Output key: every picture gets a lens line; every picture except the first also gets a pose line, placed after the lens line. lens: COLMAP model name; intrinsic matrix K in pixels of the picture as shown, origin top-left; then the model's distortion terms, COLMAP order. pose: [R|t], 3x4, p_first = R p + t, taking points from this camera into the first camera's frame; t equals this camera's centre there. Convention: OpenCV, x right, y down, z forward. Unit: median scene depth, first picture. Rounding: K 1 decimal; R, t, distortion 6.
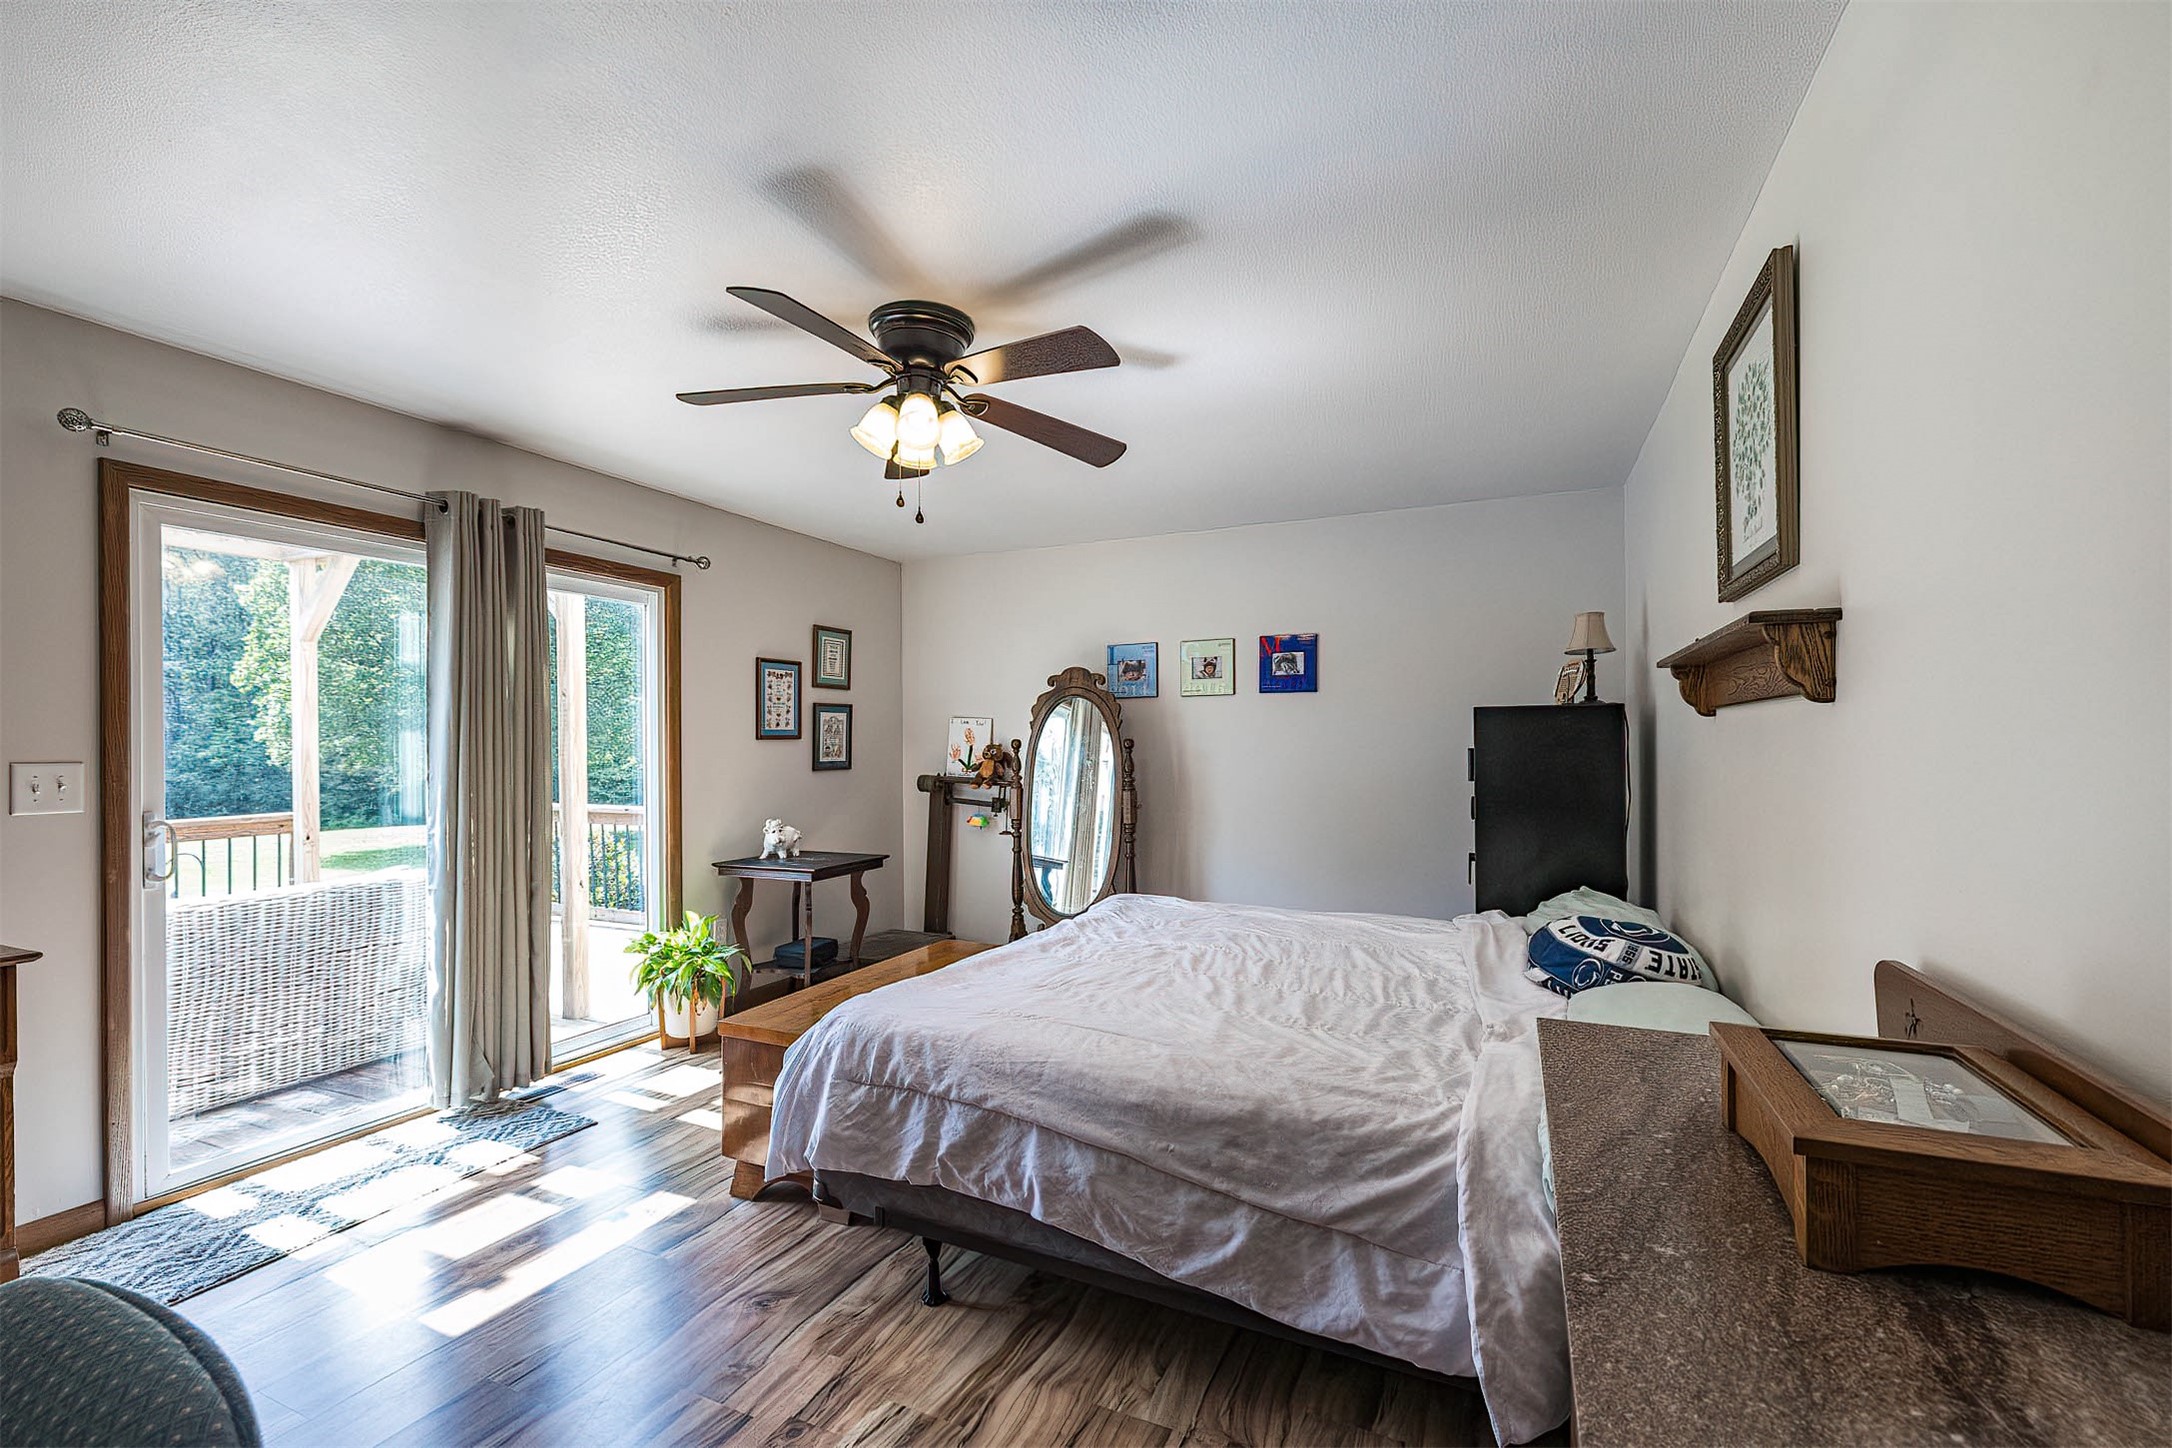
lens RADIAL K [[955.6, 0, 1086.5], [0, 955.6, 681.2], [0, 0, 1]] dist [-0.001357, 0.000212]
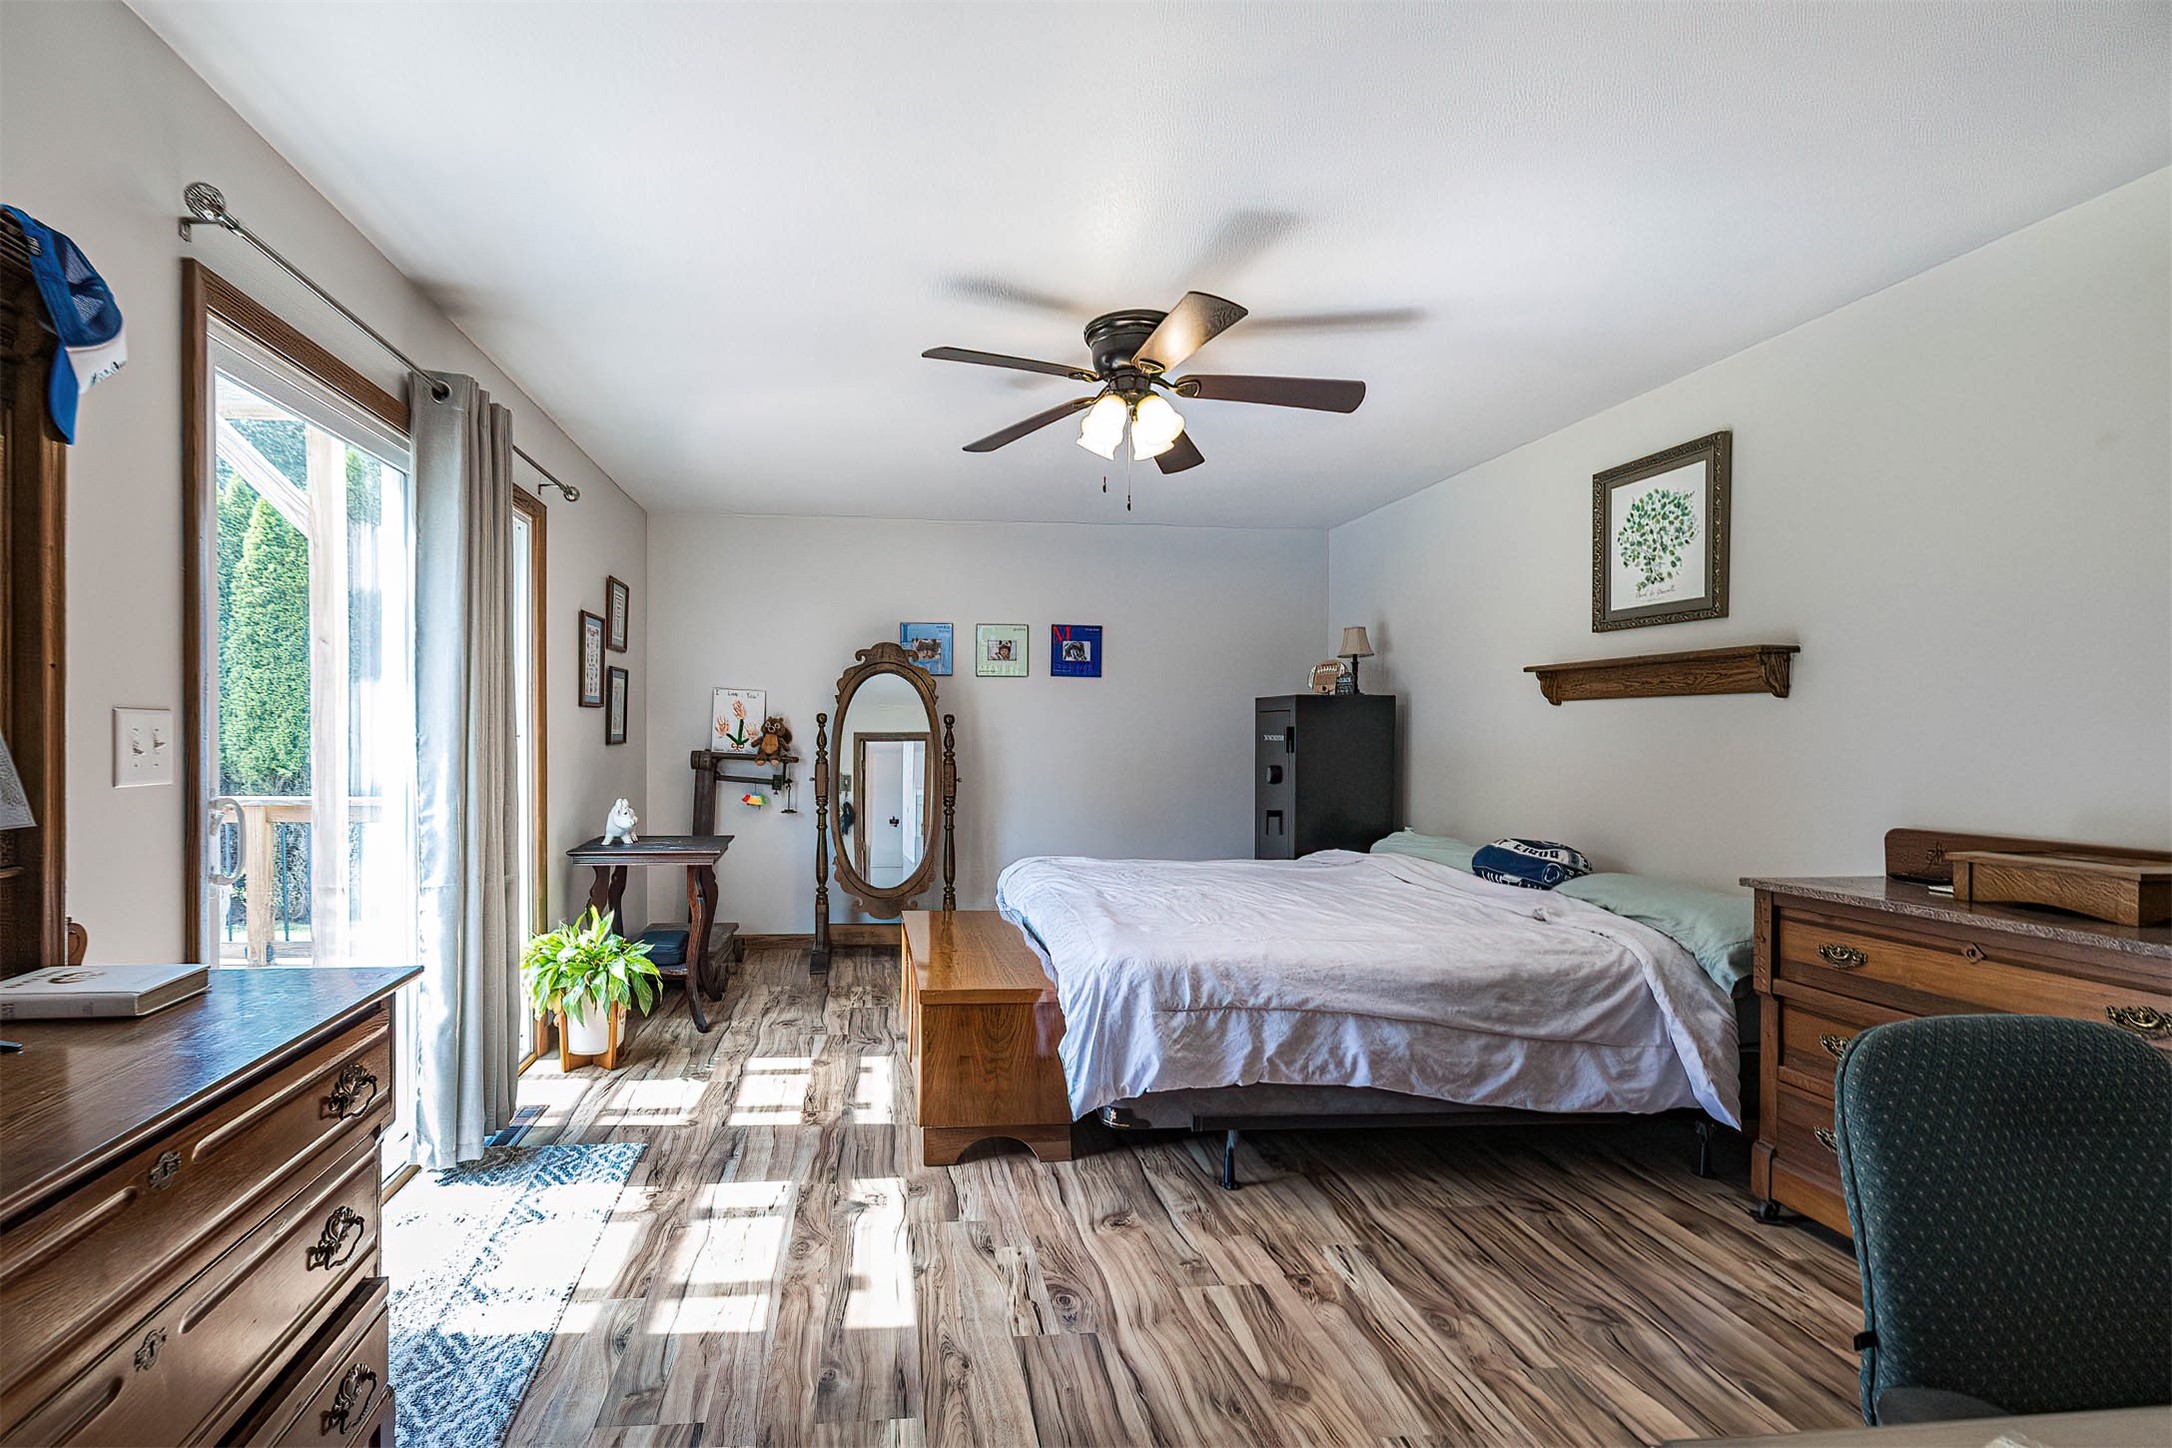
lens RADIAL K [[953.0, 0, 1082.3], [0, 953.0, 667.6], [0, 0, 1]] dist [0.001182, 0.000379]
pose [[0.855336, 0.046721, 0.515964, -0.978762], [-0.047618, 0.998799, -0.011504, 0.037267], [-0.515881, -0.014730, 0.856533, 0.107168]]
